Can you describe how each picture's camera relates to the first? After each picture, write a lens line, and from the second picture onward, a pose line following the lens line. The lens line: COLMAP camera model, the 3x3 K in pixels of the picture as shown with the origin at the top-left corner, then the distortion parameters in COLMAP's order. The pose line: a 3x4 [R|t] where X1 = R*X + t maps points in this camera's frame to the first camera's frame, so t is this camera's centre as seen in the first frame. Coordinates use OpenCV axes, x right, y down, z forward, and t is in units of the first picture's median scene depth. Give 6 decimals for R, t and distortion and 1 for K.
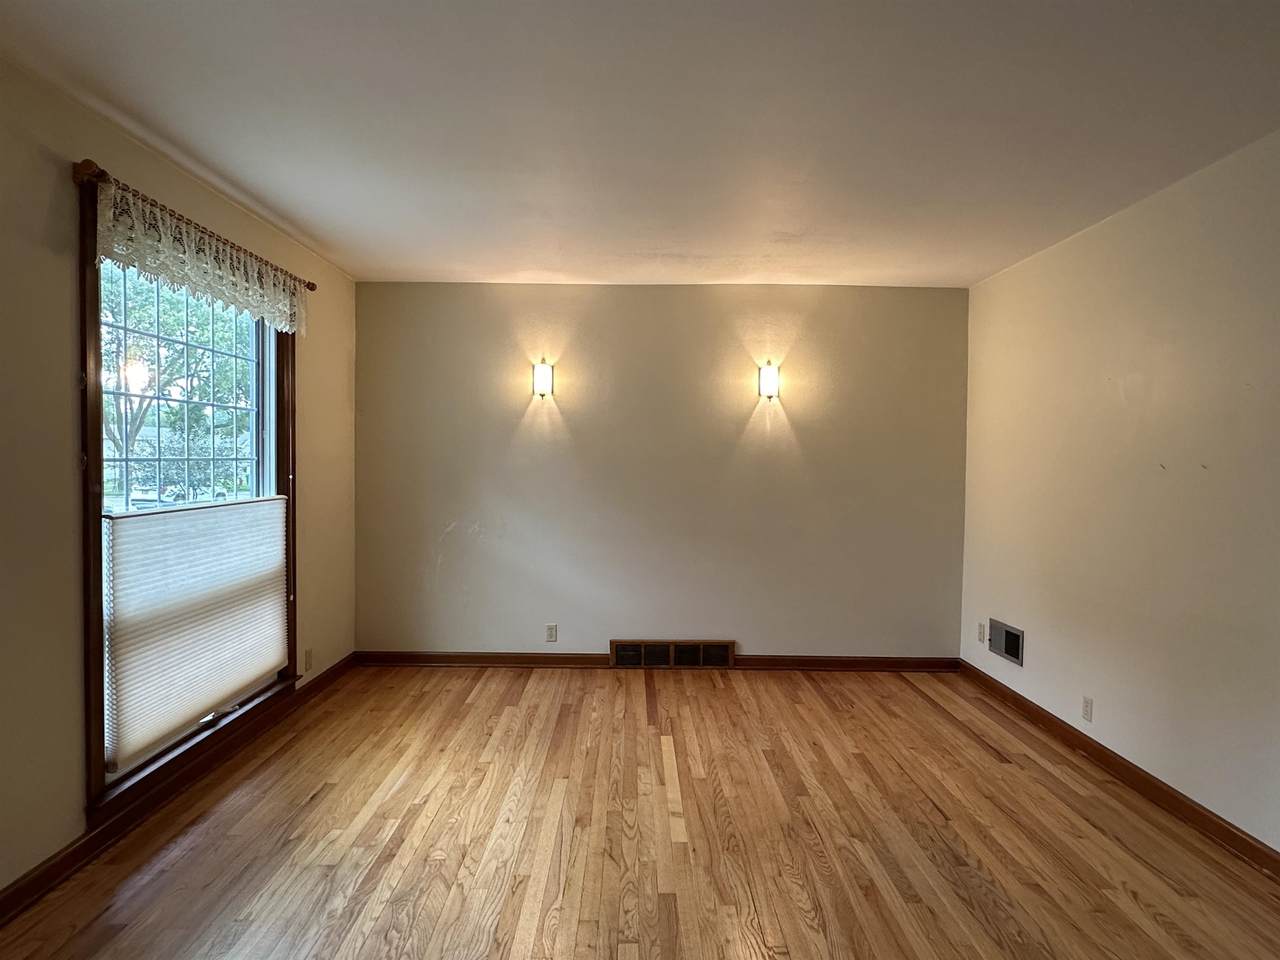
lens RADIAL K [[789.9, 0, 634.9], [0, 789.9, 486.5], [0, 0, 1]] dist [-0.002017, 0.002251]
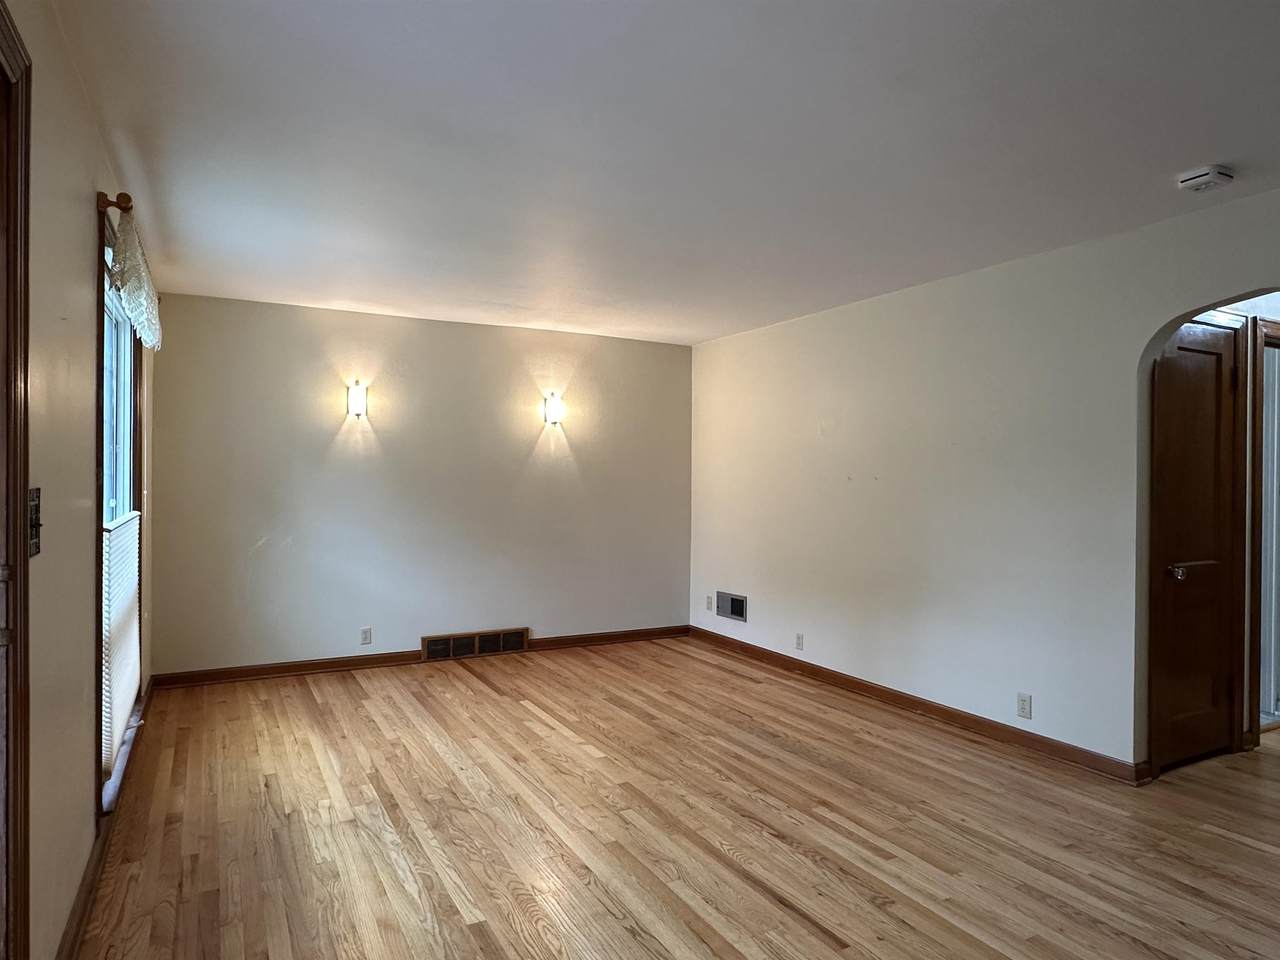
lens RADIAL K [[789.9, 0, 634.9], [0, 789.9, 486.5], [0, 0, 1]] dist [-0.002017, 0.002251]
pose [[0.882304, -0.007943, 0.470613, -0.387604], [0.017572, 0.999716, -0.016070, 0.007995], [-0.470352, 0.022448, 0.882193, -0.168153]]
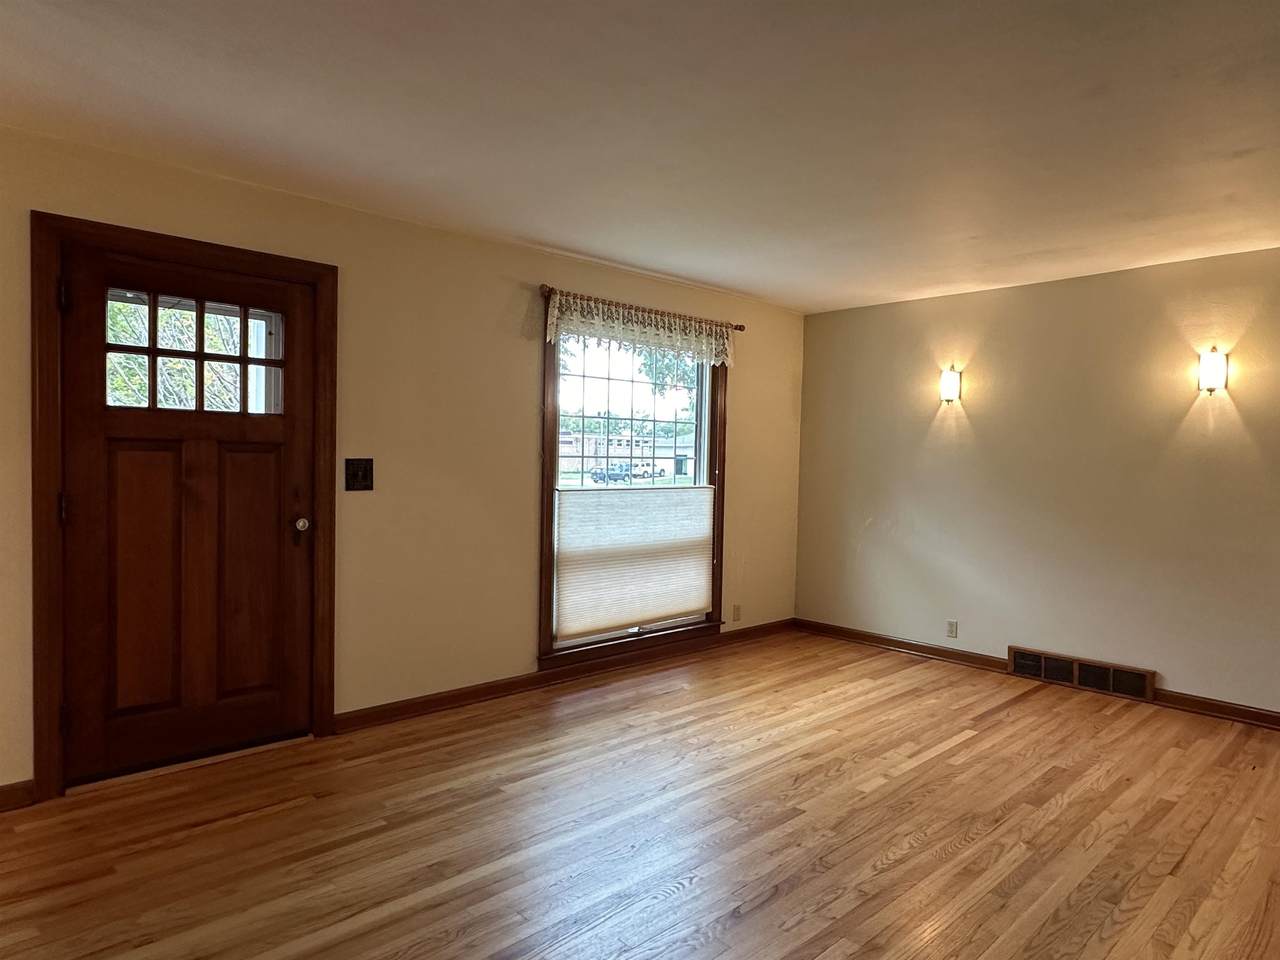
lens RADIAL K [[789.9, 0, 634.9], [0, 789.9, 486.5], [0, 0, 1]] dist [-0.002017, 0.002251]
pose [[0.686091, 0.031568, -0.726830, 0.483239], [-0.038298, 0.999240, 0.007248, 0.009045], [0.726507, 0.022864, 0.686779, -0.028583]]
